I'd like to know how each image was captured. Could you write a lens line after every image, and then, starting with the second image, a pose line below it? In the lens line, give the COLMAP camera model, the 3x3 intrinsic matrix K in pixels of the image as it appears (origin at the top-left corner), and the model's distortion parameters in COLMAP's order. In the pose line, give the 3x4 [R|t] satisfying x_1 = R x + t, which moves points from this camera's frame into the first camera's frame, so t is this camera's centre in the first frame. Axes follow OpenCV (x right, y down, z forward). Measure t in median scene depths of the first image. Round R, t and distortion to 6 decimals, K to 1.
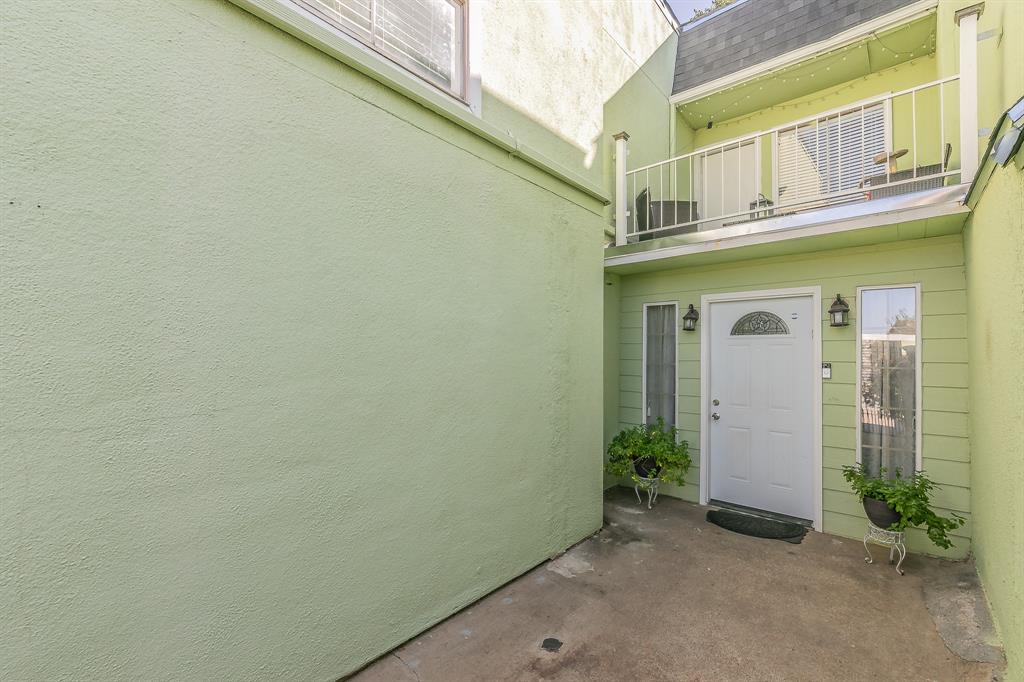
lens RADIAL K [[442.8, 0, 511.7], [0, 442.8, 343.8], [0, 0, 1]] dist [0.002049, -0.001032]
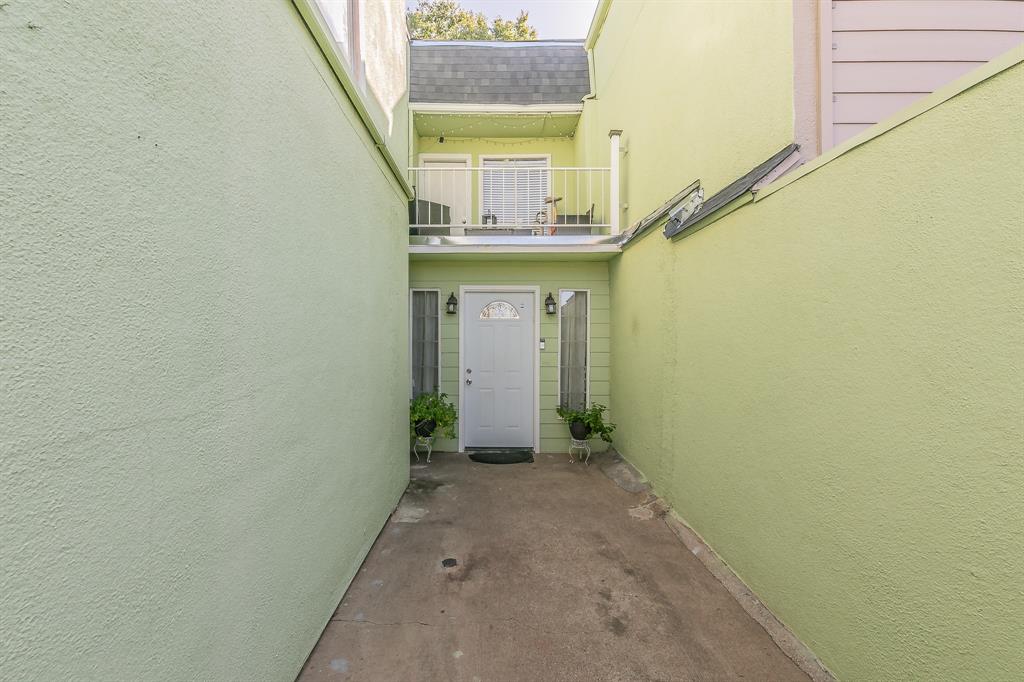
lens RADIAL K [[442.8, 0, 498.6], [0, 442.8, 339.8], [0, 0, 1]] dist [0.002049, -0.001032]
pose [[0.751699, -0.010110, 0.659429, -0.371445], [-0.013202, 0.999451, 0.030373, 0.003734], [-0.659374, -0.031537, 0.751153, -0.009692]]
